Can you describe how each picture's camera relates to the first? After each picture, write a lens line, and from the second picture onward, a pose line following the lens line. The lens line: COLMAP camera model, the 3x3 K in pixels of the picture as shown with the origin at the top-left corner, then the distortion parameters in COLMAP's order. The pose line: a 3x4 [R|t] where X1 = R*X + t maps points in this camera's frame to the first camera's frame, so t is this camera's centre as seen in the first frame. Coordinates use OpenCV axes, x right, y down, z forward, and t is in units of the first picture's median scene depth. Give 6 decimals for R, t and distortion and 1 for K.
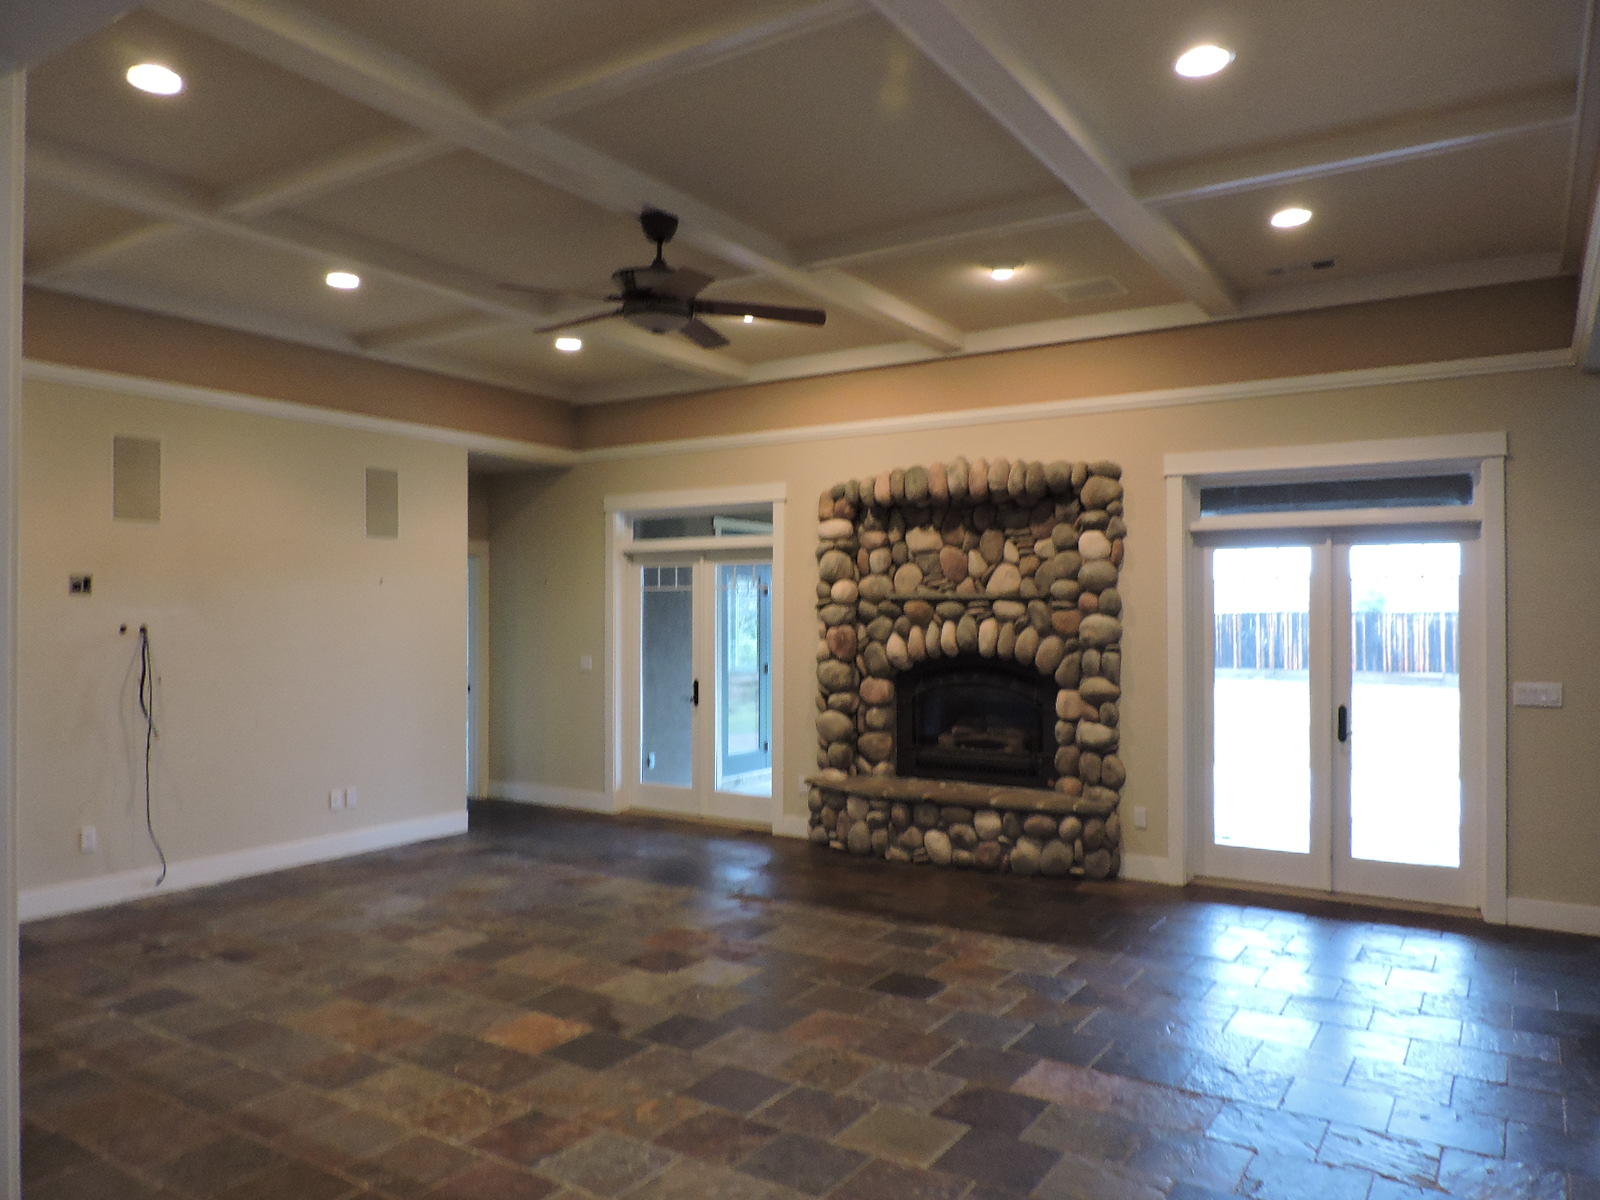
lens RADIAL K [[1141.8, 0, 800.0], [0, 1141.8, 600.0], [0, 0, 1]] dist [-0.013017, 0.000065]
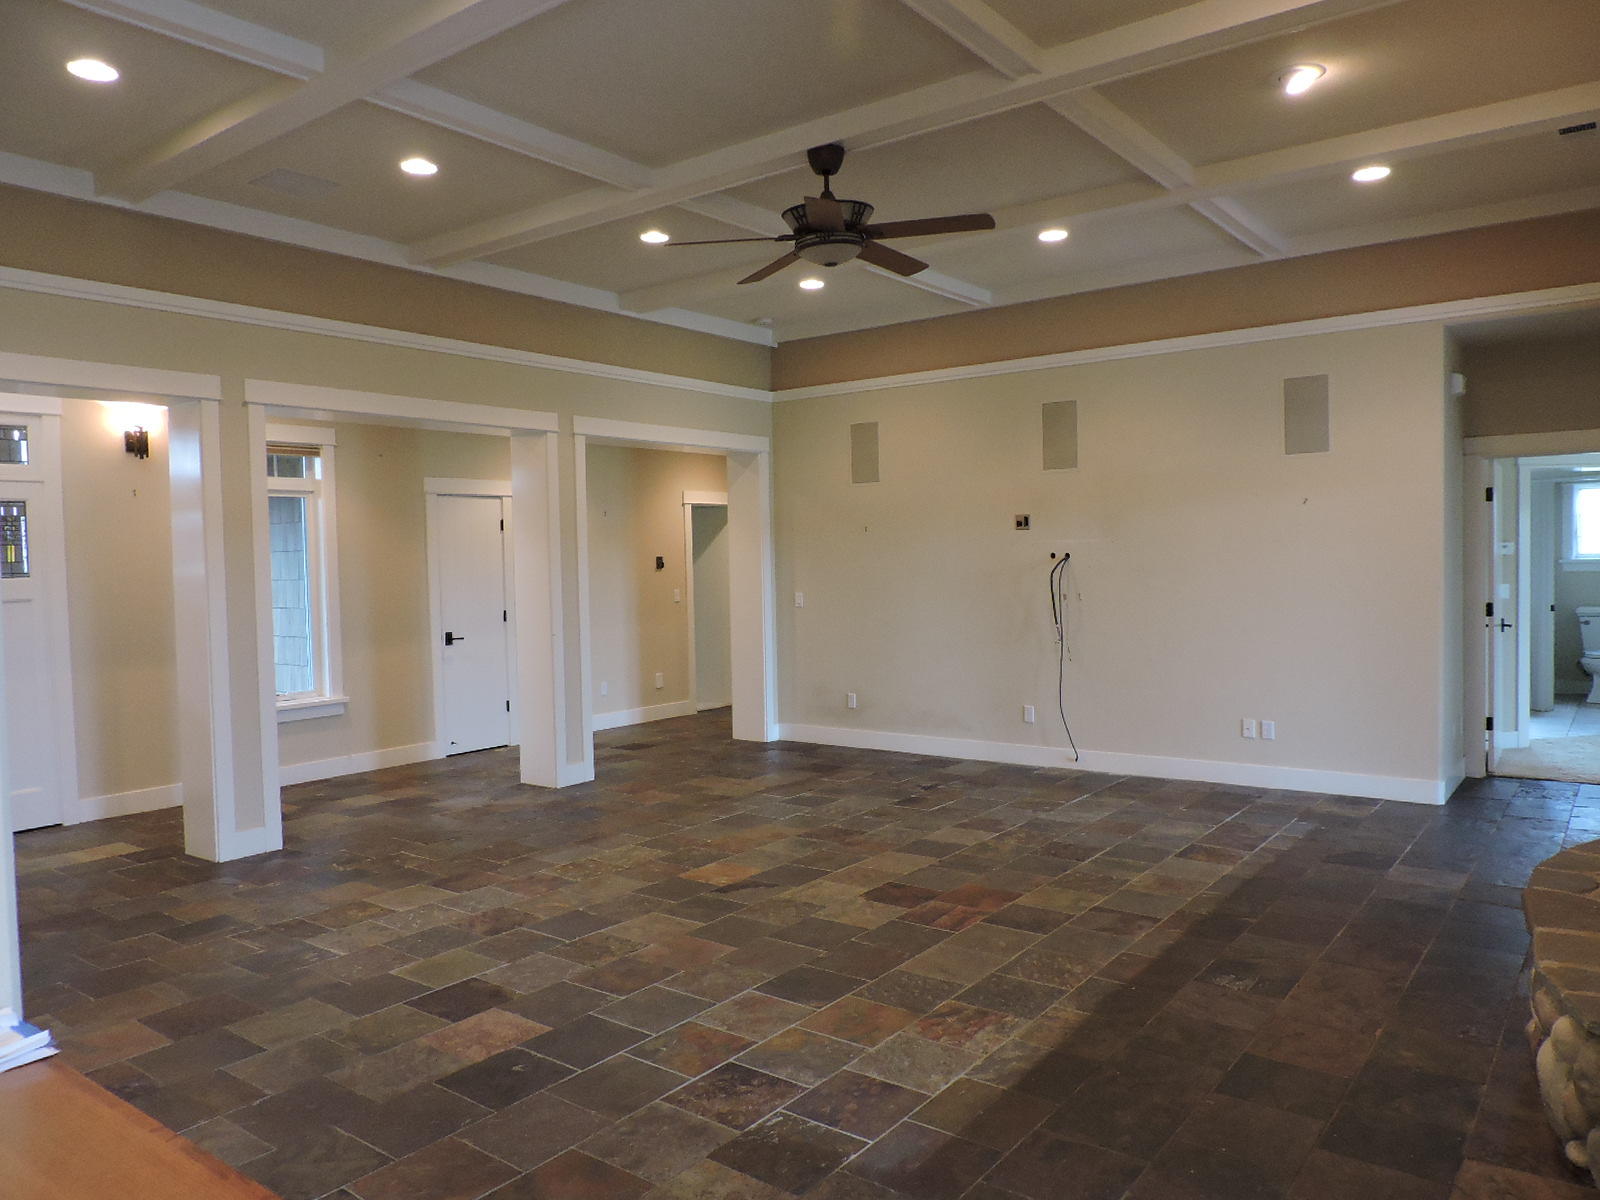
lens RADIAL K [[1141.8, 0, 800.0], [0, 1141.8, 600.0], [0, 0, 1]] dist [-0.013017, 0.000065]
pose [[-0.068550, 0.040914, -0.996808, 0.982649], [0.031329, 0.998754, 0.038839, 0.023767], [0.997156, -0.028567, -0.069746, 1.131119]]
